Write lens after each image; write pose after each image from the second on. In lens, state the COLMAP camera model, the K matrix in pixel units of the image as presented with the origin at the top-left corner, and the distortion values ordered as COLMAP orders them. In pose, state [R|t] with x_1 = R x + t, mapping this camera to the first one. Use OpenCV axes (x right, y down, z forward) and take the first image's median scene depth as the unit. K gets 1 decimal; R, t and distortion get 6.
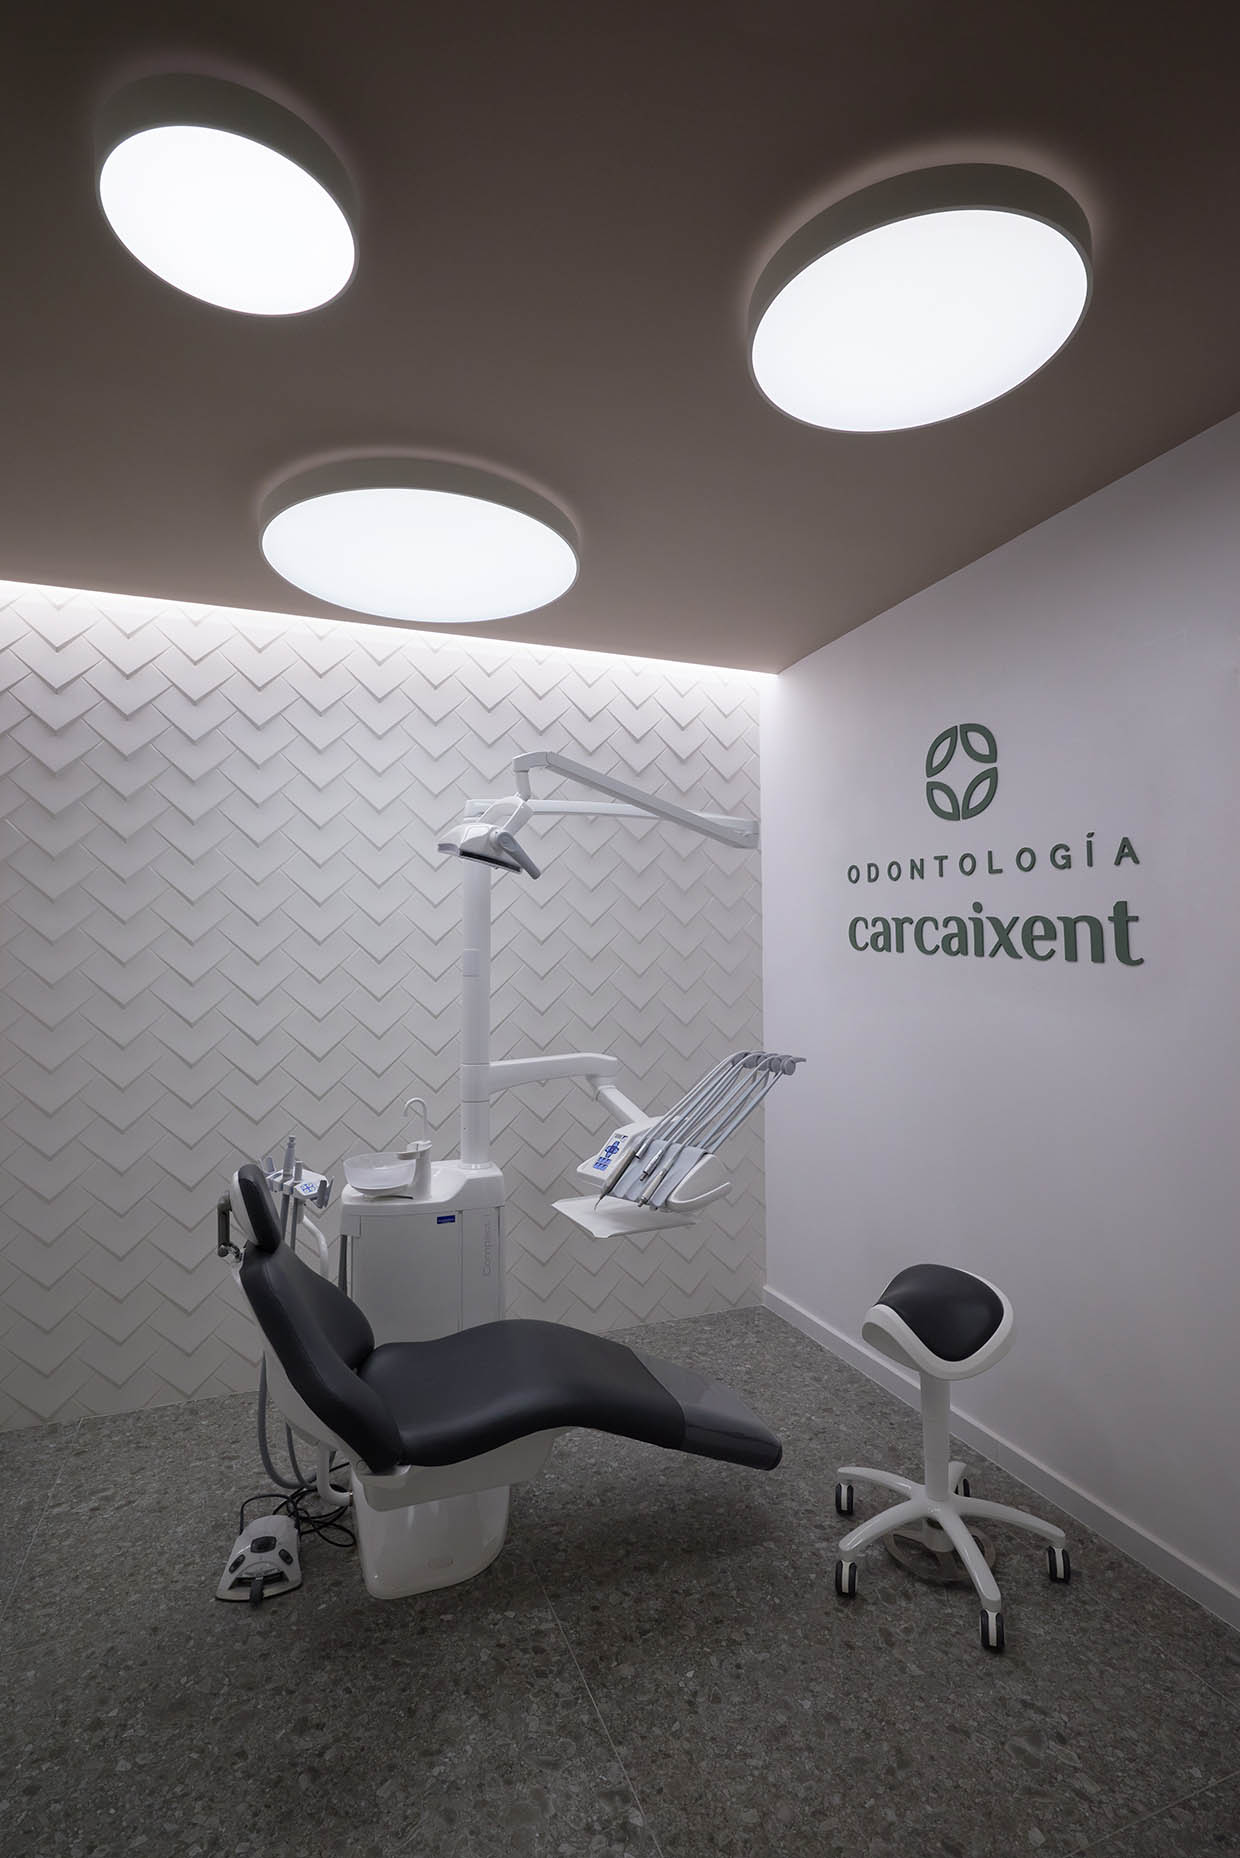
lens RADIAL K [[908.1, 0, 620.0], [0, 908.1, 929.0], [0, 0, 1]] dist [-0.000280, -0.000050]
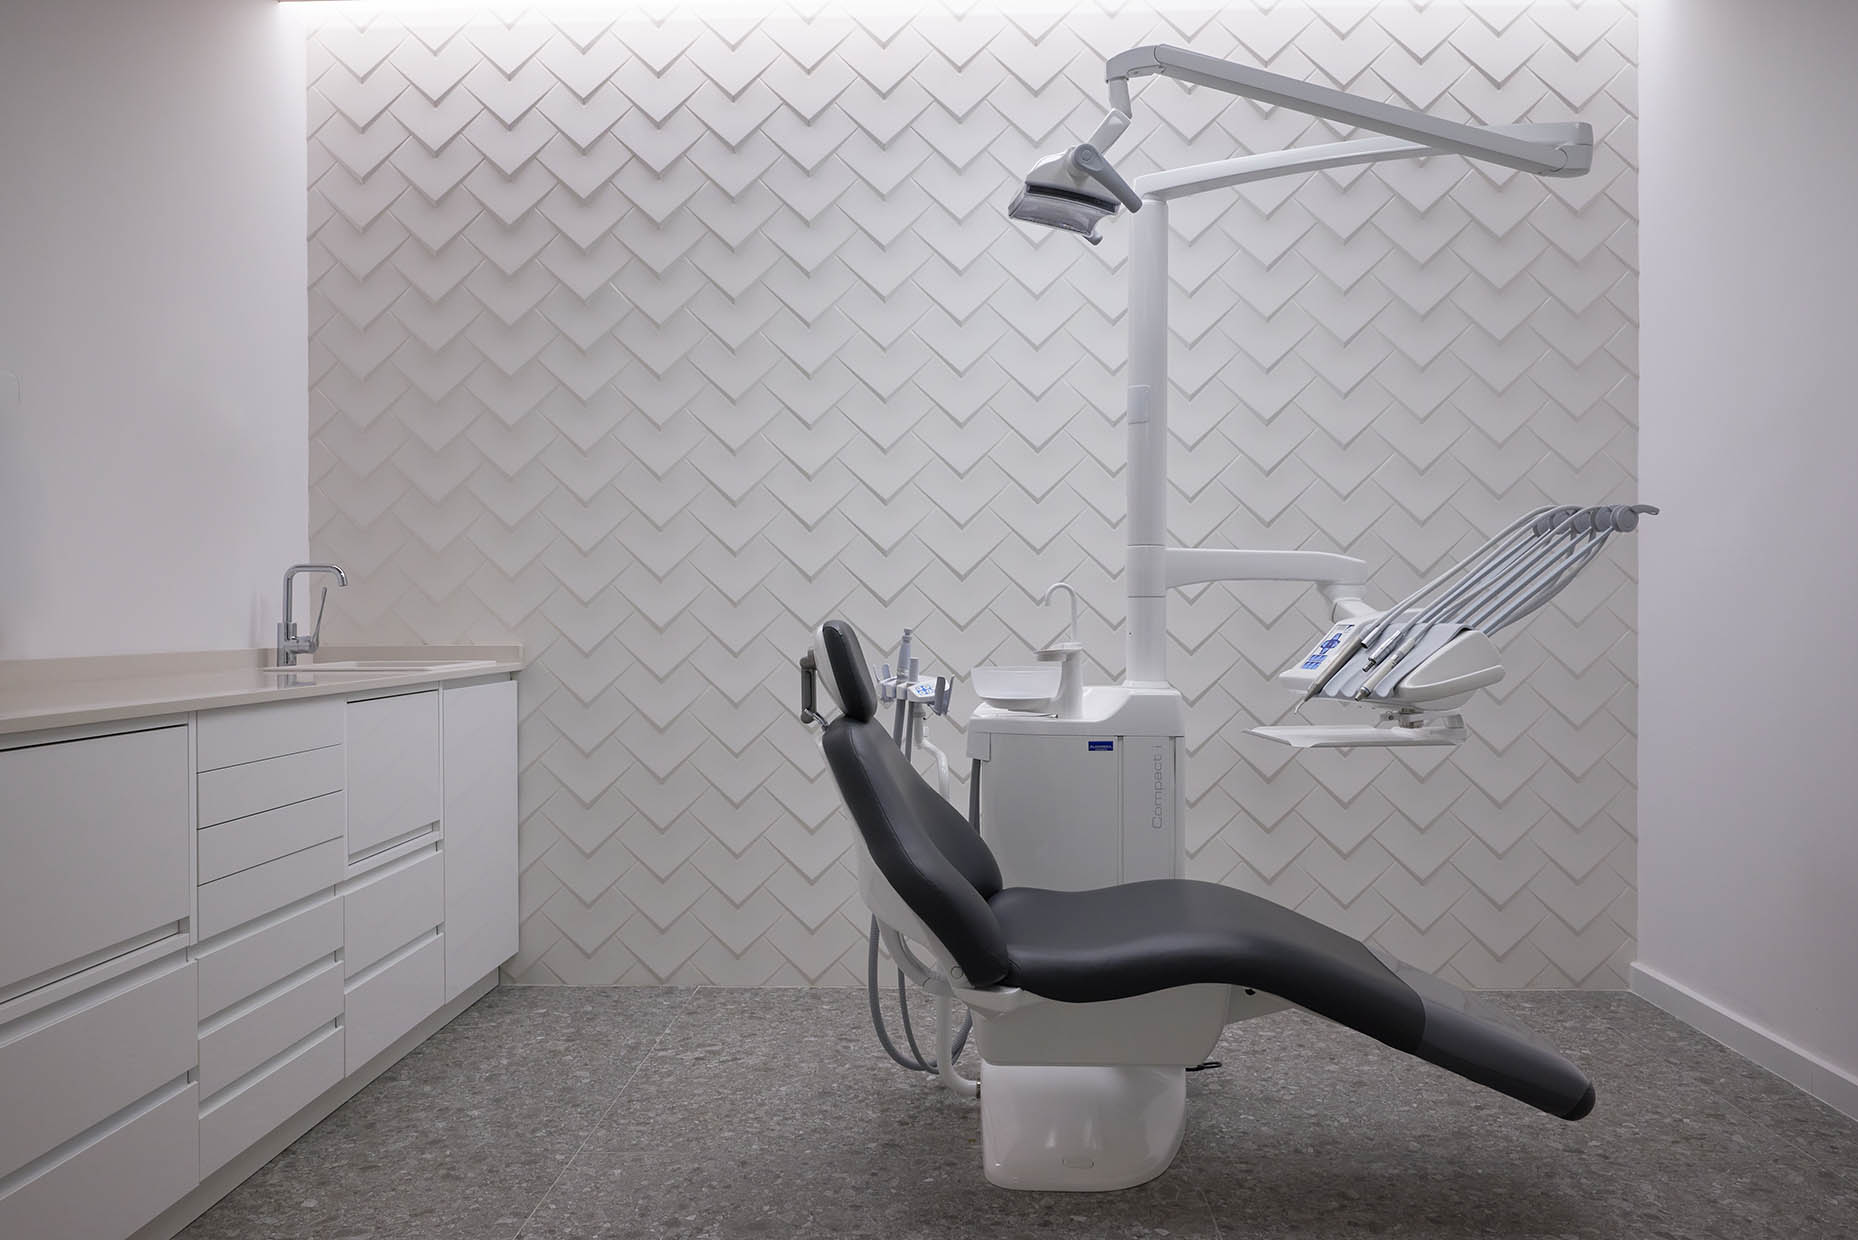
lens RADIAL K [[1285.5, 0, 929.0], [0, 1285.5, 620.0], [0, 0, 1]] dist [-0.005461, 0.001316]
pose [[0.919234, 0.007134, -0.393647, 0.093592], [0.010380, 0.999049, 0.042346, 0.179374], [0.393574, -0.043012, 0.918286, -0.007163]]
